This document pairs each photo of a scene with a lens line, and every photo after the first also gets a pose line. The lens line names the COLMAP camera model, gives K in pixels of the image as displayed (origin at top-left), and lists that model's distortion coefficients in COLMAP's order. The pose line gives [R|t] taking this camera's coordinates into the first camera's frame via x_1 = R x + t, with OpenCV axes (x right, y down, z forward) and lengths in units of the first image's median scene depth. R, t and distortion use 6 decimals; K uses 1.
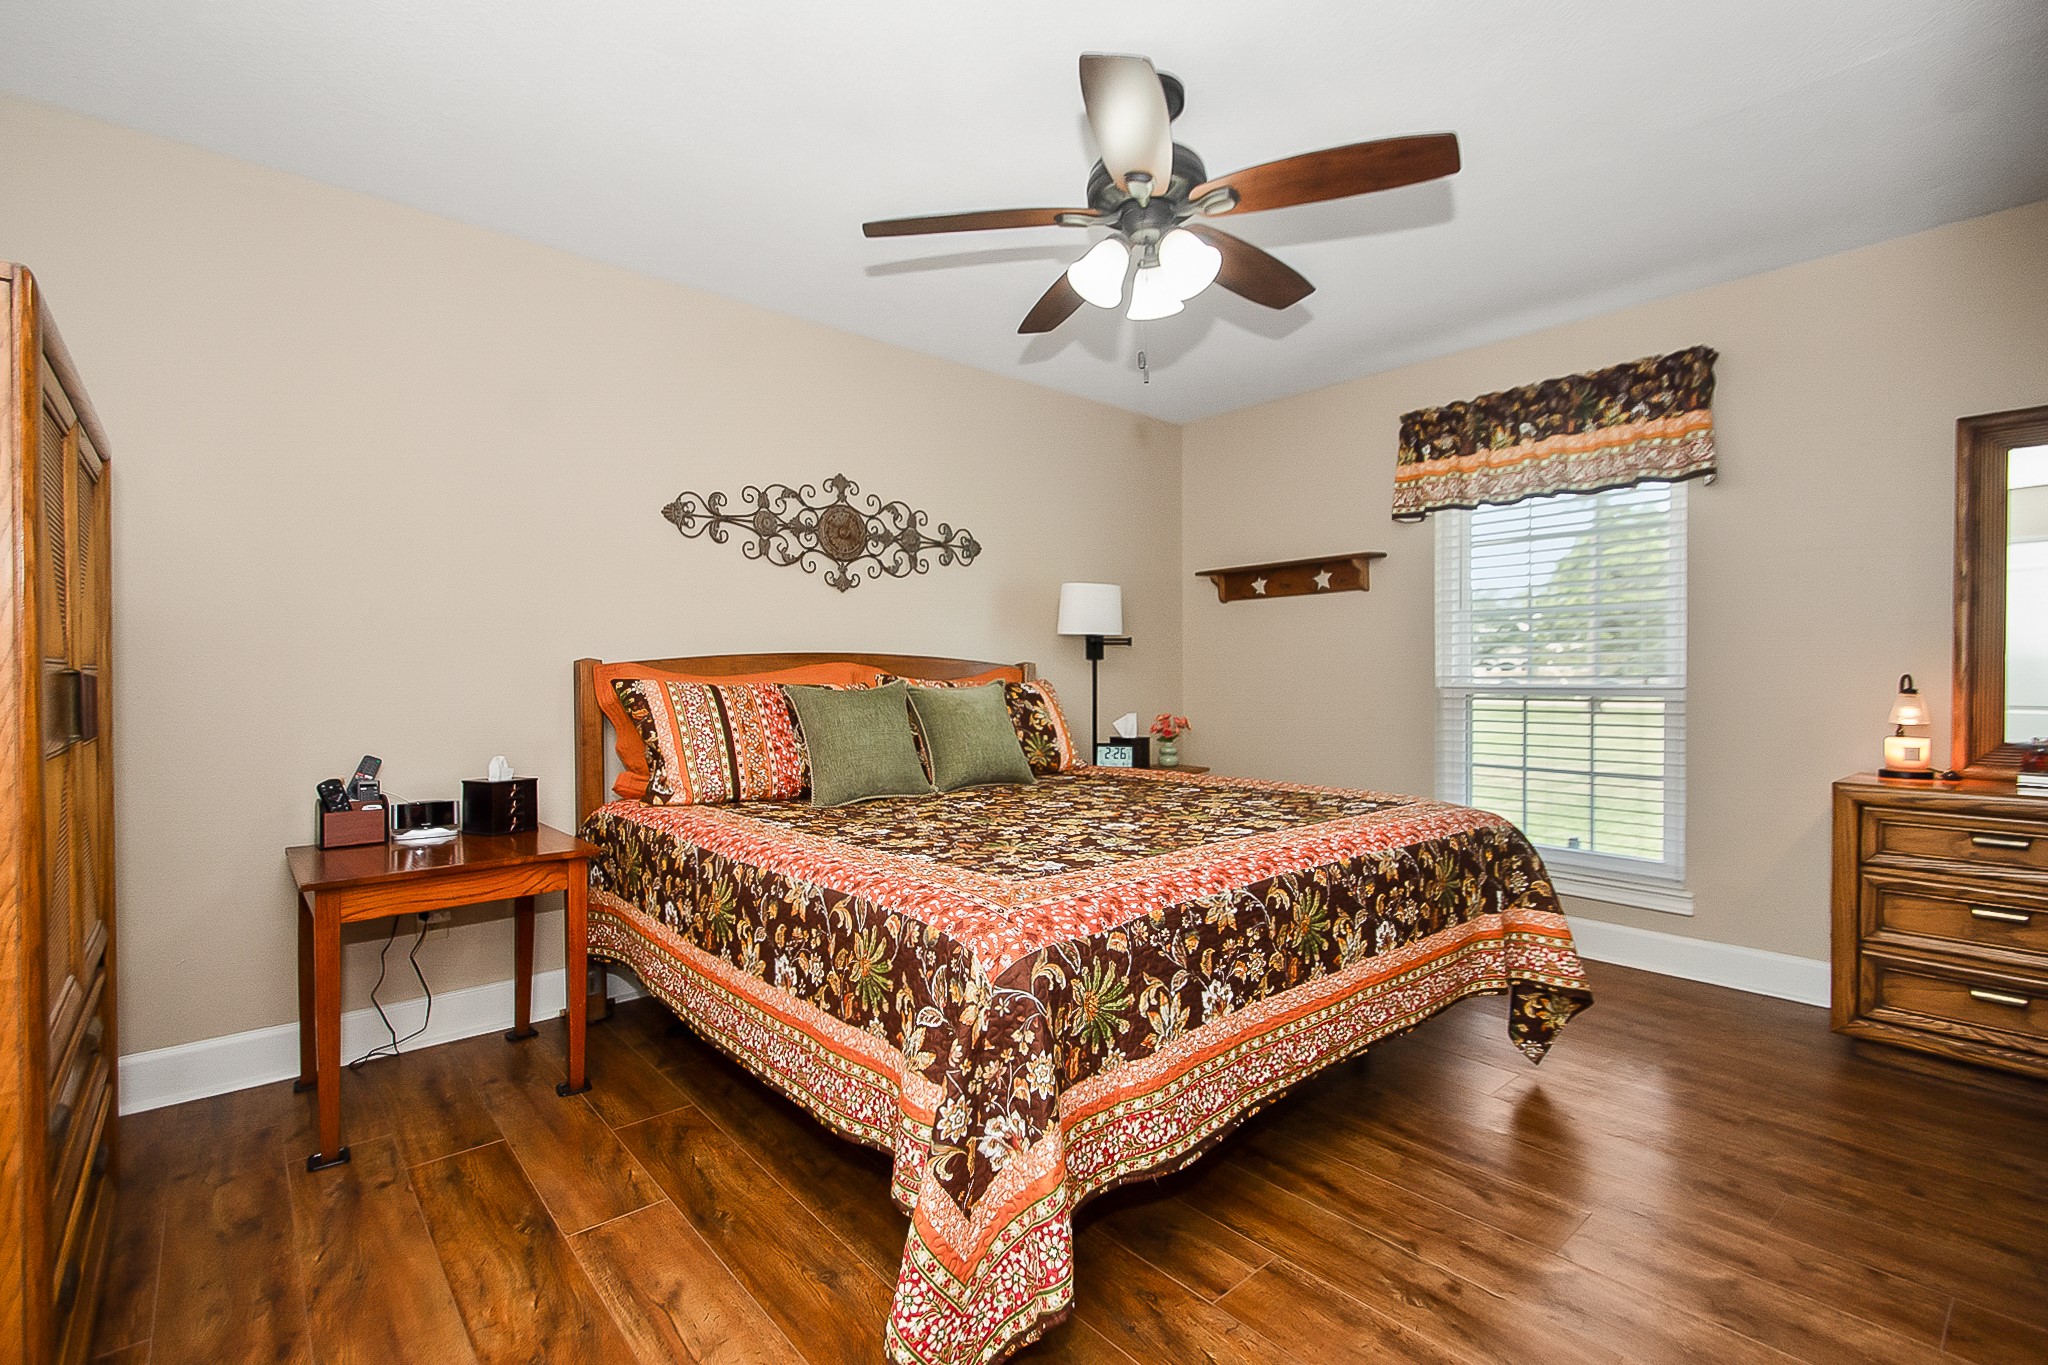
lens RADIAL K [[900.7, 0, 1024.0], [0, 900.7, 682.5], [0, 0, 1]] dist [0.036170, 0.000087]
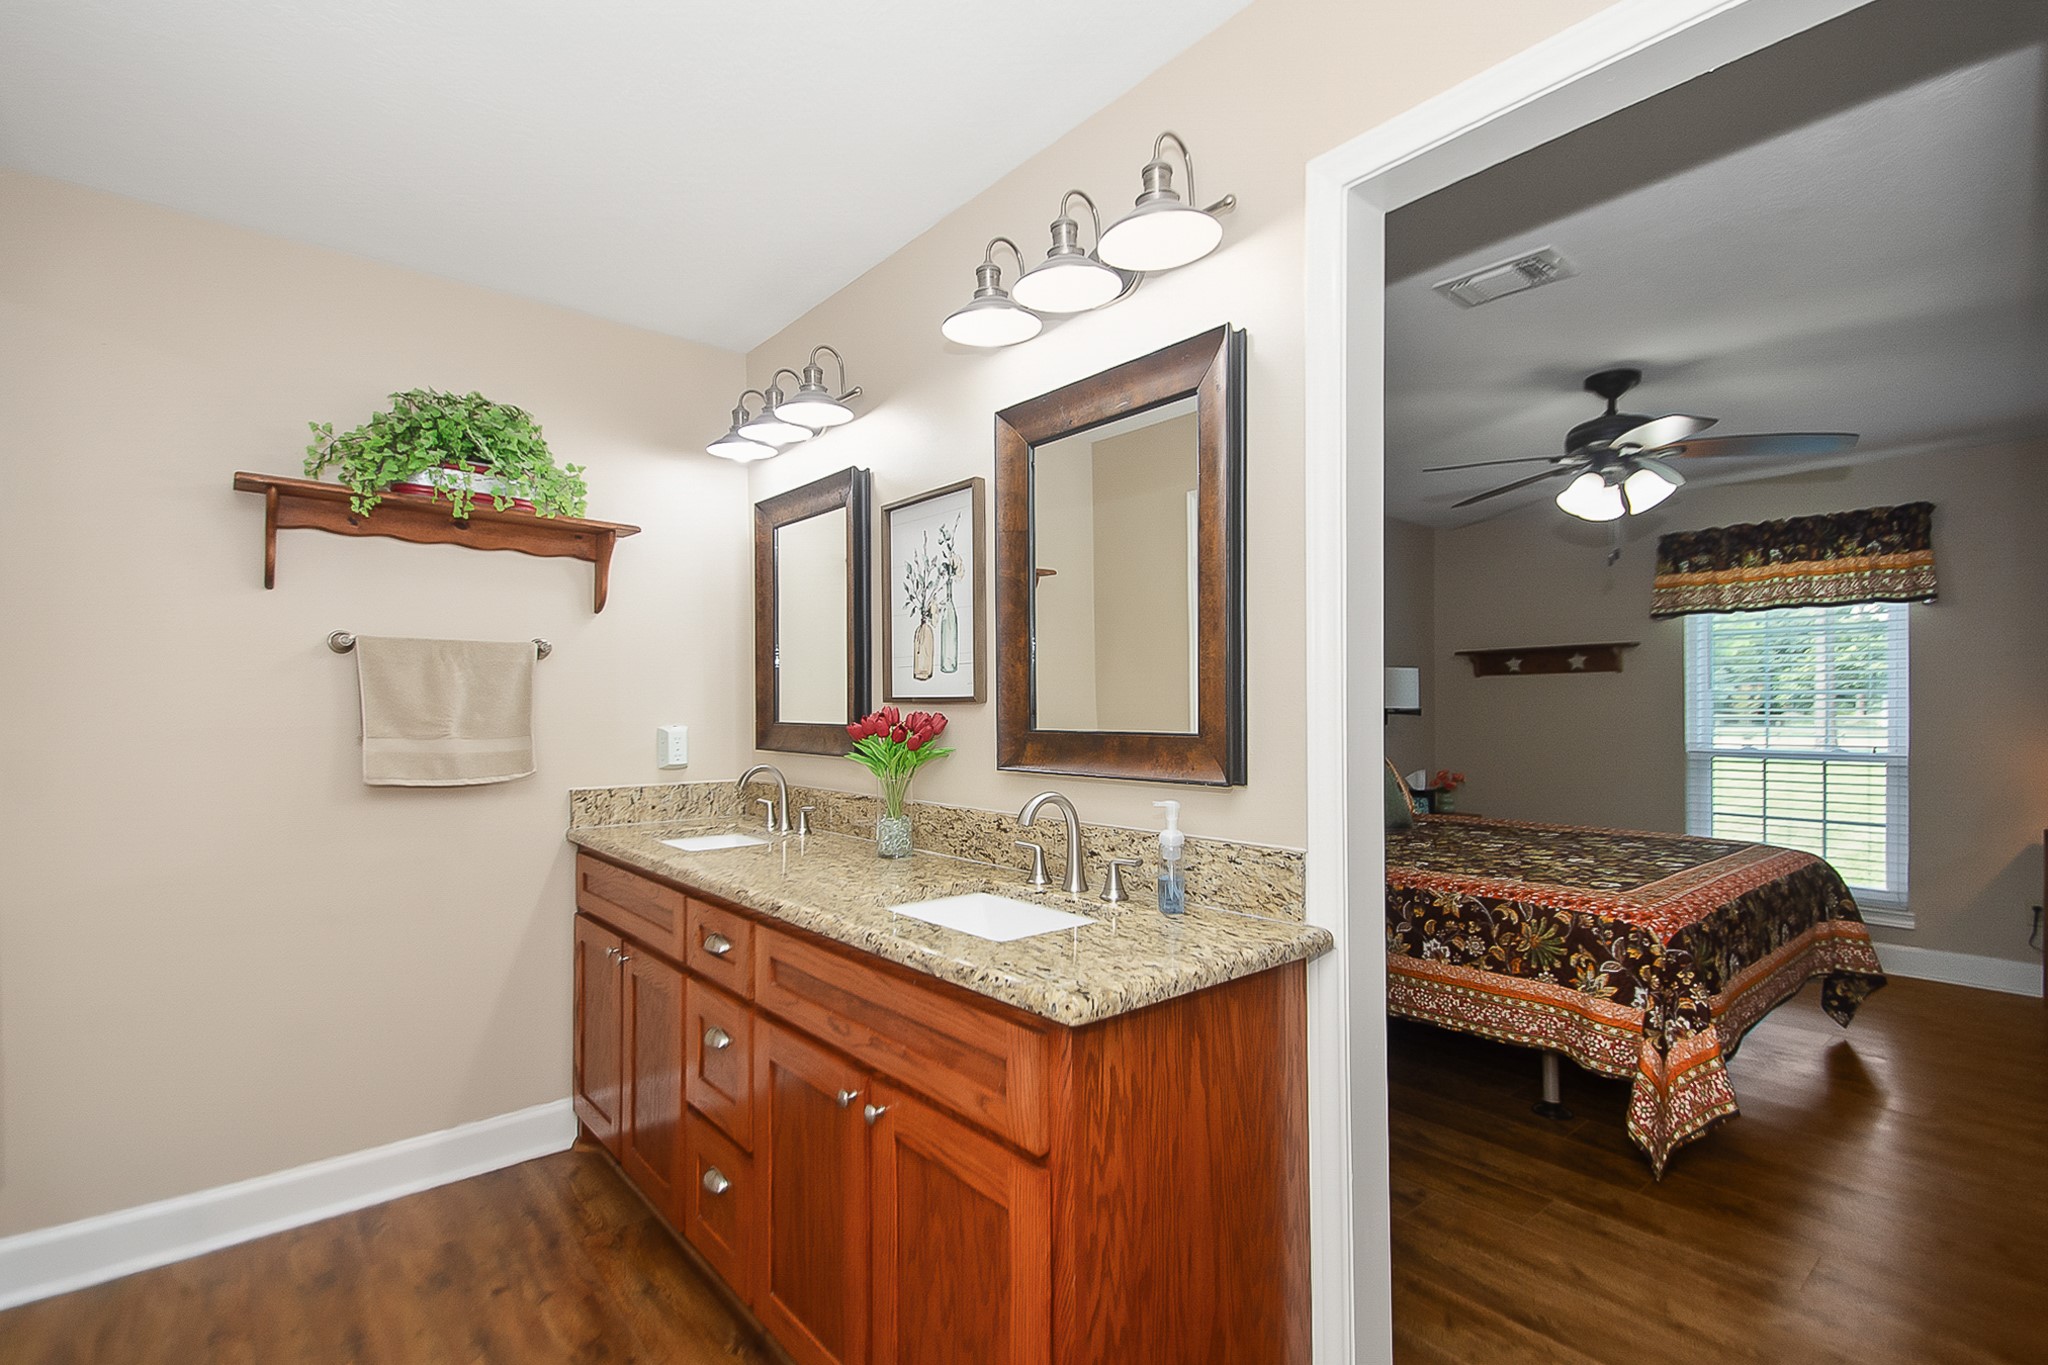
lens RADIAL K [[932.6, 0, 1025.1], [0, 932.6, 714.9], [0, 0, 1]] dist [0.005331, 0.000161]
pose [[0.999922, 0.001574, -0.012416, -0.542040], [-0.001607, 0.999995, -0.002622, -0.049814], [0.012412, 0.002642, 0.999919, -0.367647]]
